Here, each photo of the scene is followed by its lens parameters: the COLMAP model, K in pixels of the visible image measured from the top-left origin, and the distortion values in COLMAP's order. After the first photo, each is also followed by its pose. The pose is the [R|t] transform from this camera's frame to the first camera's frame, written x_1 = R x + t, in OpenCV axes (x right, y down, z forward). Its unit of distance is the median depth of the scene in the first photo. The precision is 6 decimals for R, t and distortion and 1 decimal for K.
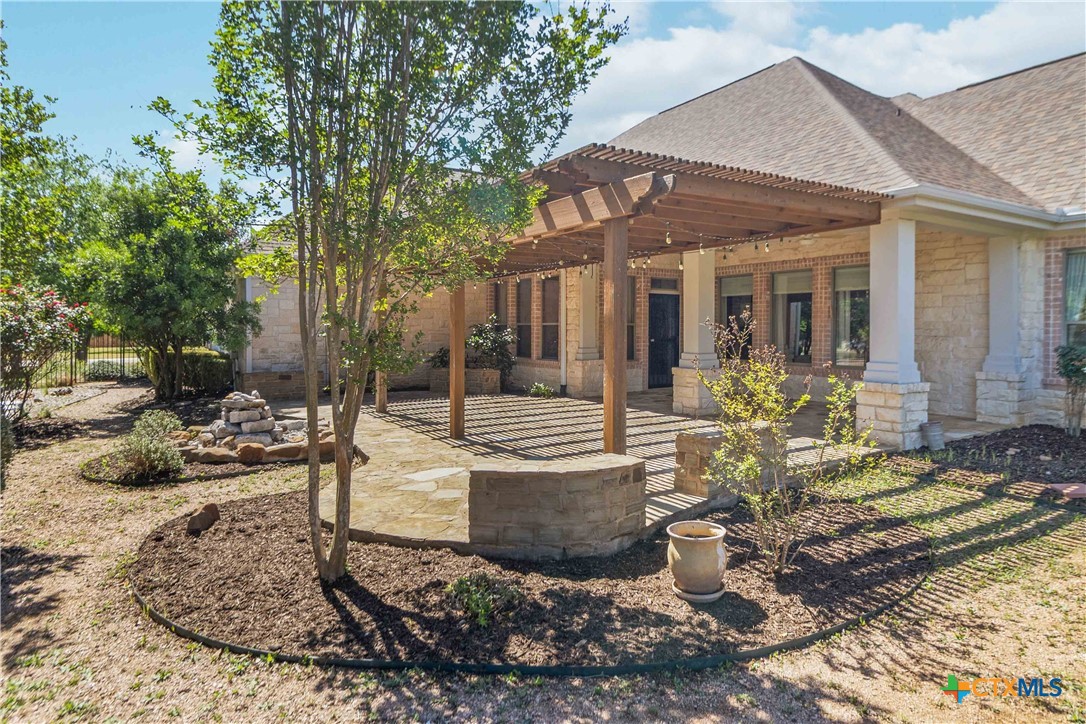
lens RADIAL K [[684.6, 0, 561.0], [0, 684.6, 346.0], [0, 0, 1]] dist [0.025574, -0.002834]
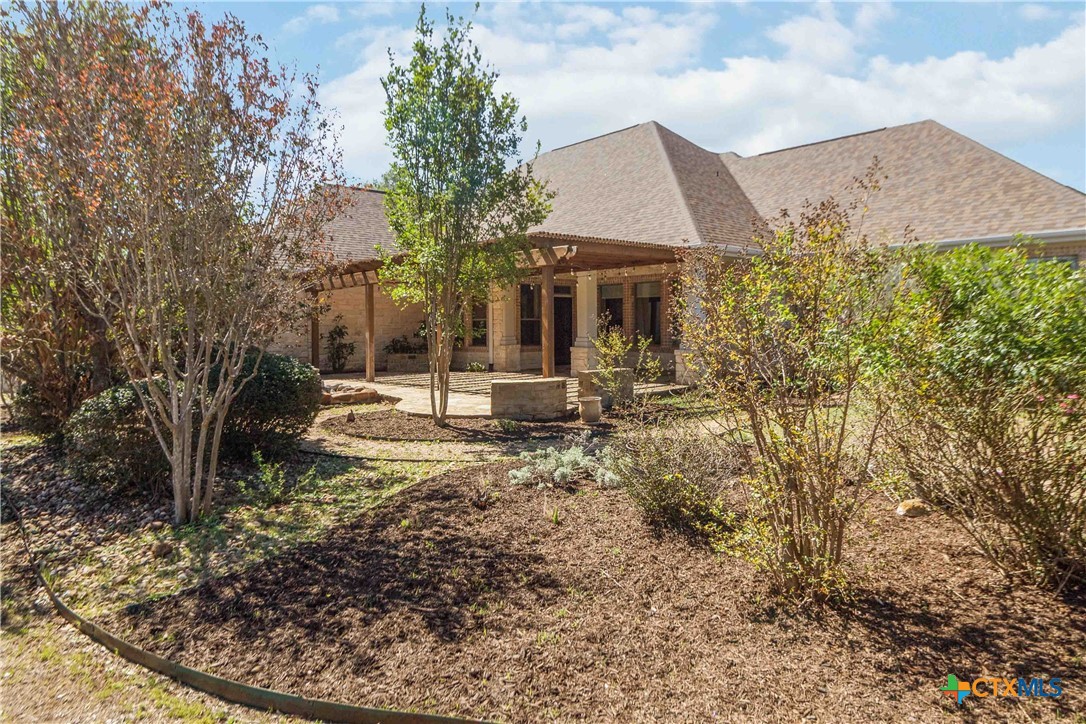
lens RADIAL K [[767.1, 0, 541.1], [0, 767.1, 317.0], [0, 0, 1]] dist [-0.000175, 0.000082]
pose [[0.989652, -0.006602, 0.143334, -0.130154], [0.011834, 0.999293, -0.035678, 0.023375], [-0.142997, 0.037005, 0.989031, -0.602150]]
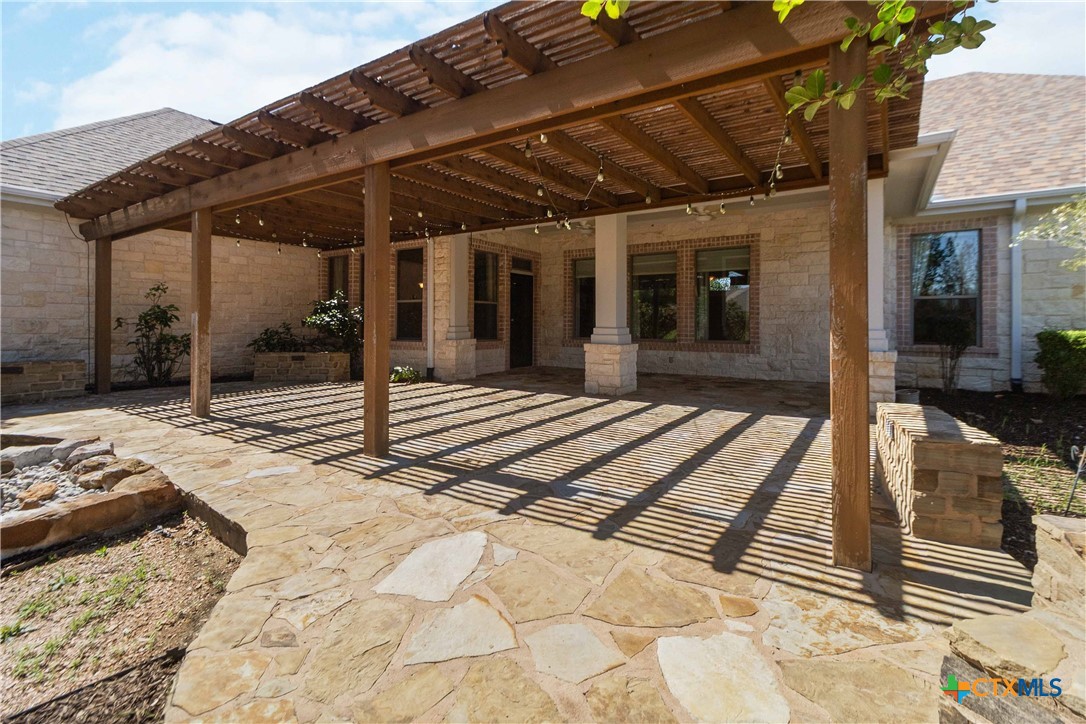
lens RADIAL K [[505.2, 0, 545.0], [0, 505.2, 325.2], [0, 0, 1]] dist [0.016265, 0.000082]
pose [[0.911091, 0.000537, 0.412205, -0.153928], [0.010251, 0.999660, -0.023959, 0.021358], [-0.412078, 0.026054, 0.910776, 0.382963]]
